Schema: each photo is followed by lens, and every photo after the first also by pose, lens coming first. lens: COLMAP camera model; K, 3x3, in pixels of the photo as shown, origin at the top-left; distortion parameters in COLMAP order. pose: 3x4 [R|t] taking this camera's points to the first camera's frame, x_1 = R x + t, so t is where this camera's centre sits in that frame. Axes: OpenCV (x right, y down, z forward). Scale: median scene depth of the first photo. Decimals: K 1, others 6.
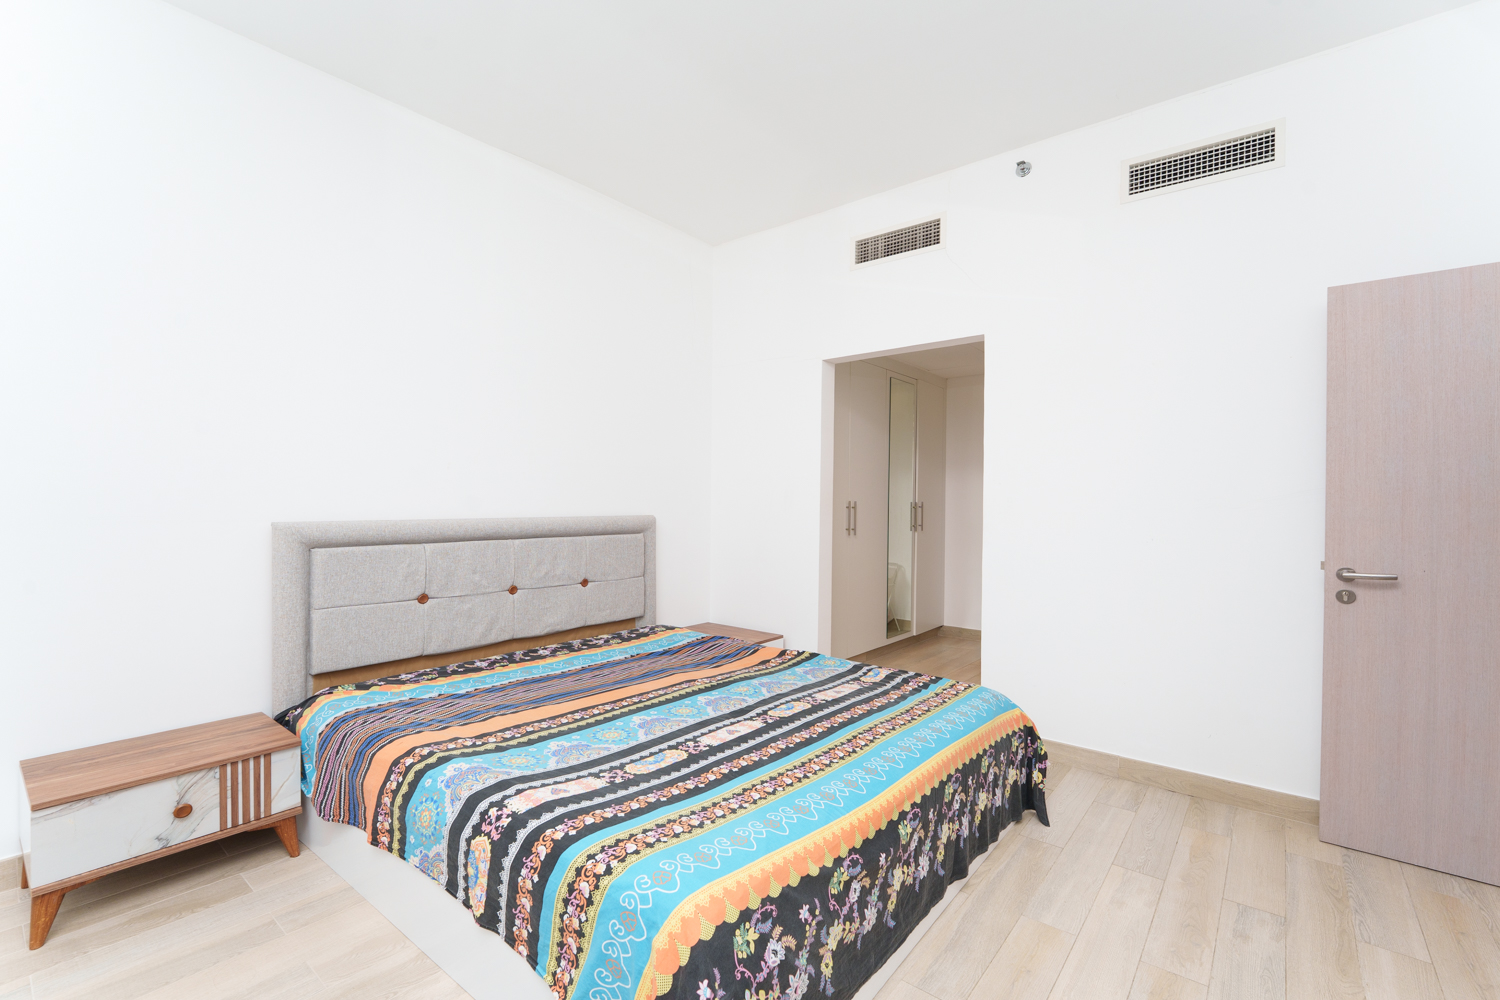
lens RADIAL K [[736.0, 0, 748.6], [0, 736.0, 502.3], [0, 0, 1]] dist [0.003020, -0.009857]
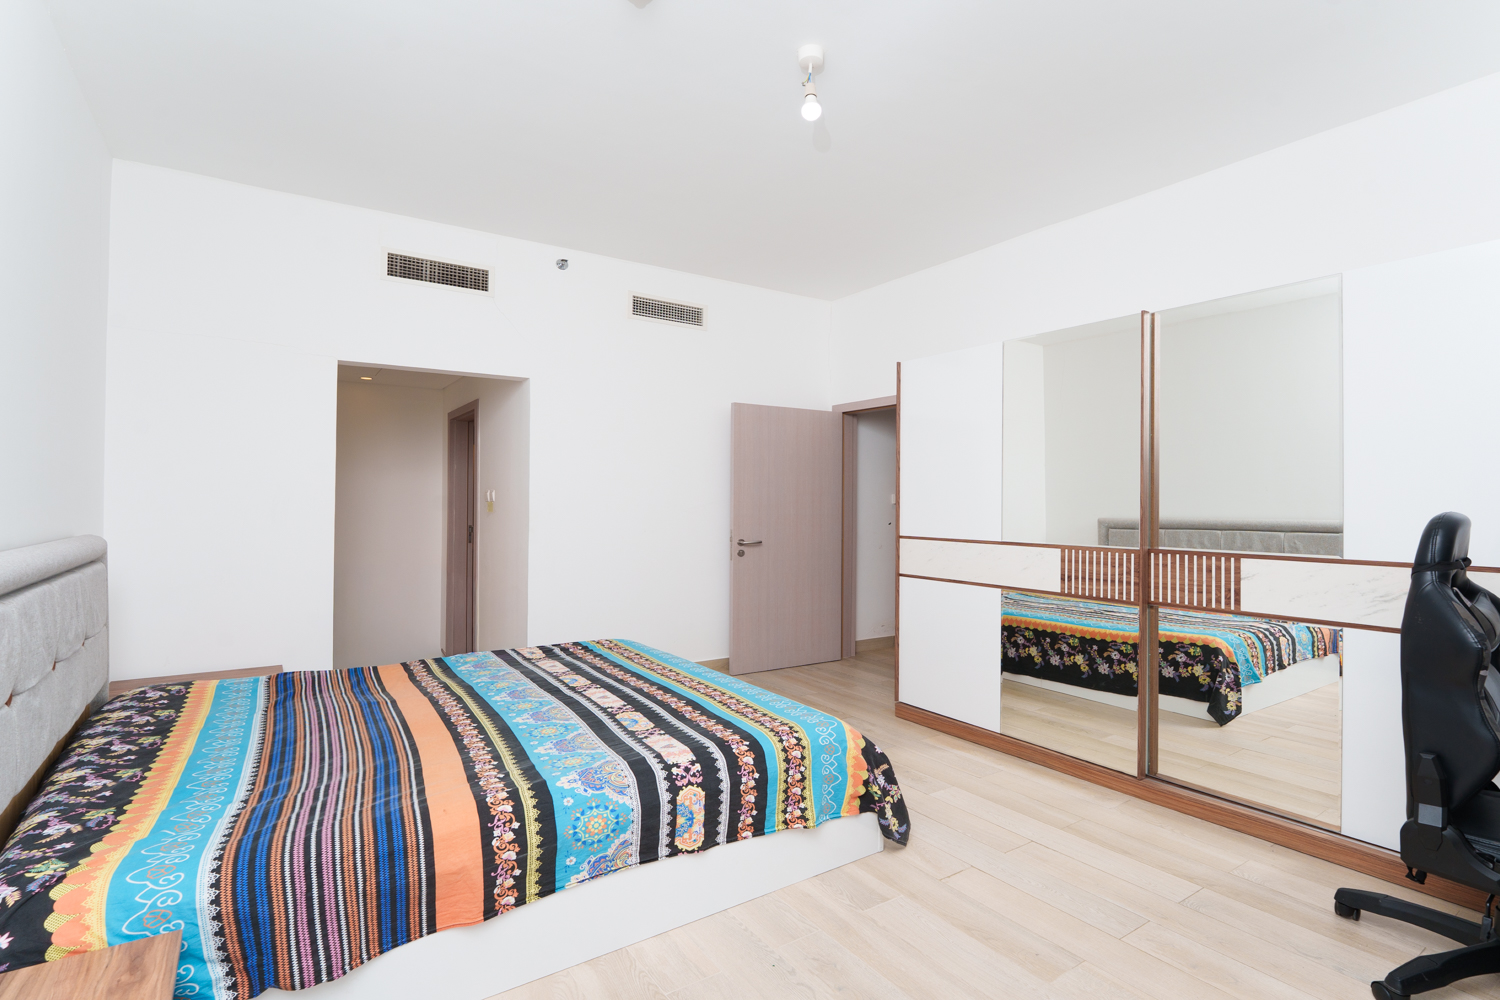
lens RADIAL K [[736.0, 0, 748.6], [0, 736.0, 502.3], [0, 0, 1]] dist [0.003020, -0.009857]
pose [[0.248562, -0.005998, 0.968597, -1.101576], [0.004293, 0.999978, 0.005091, -0.023820], [-0.968607, 0.002893, 0.248582, 0.422401]]
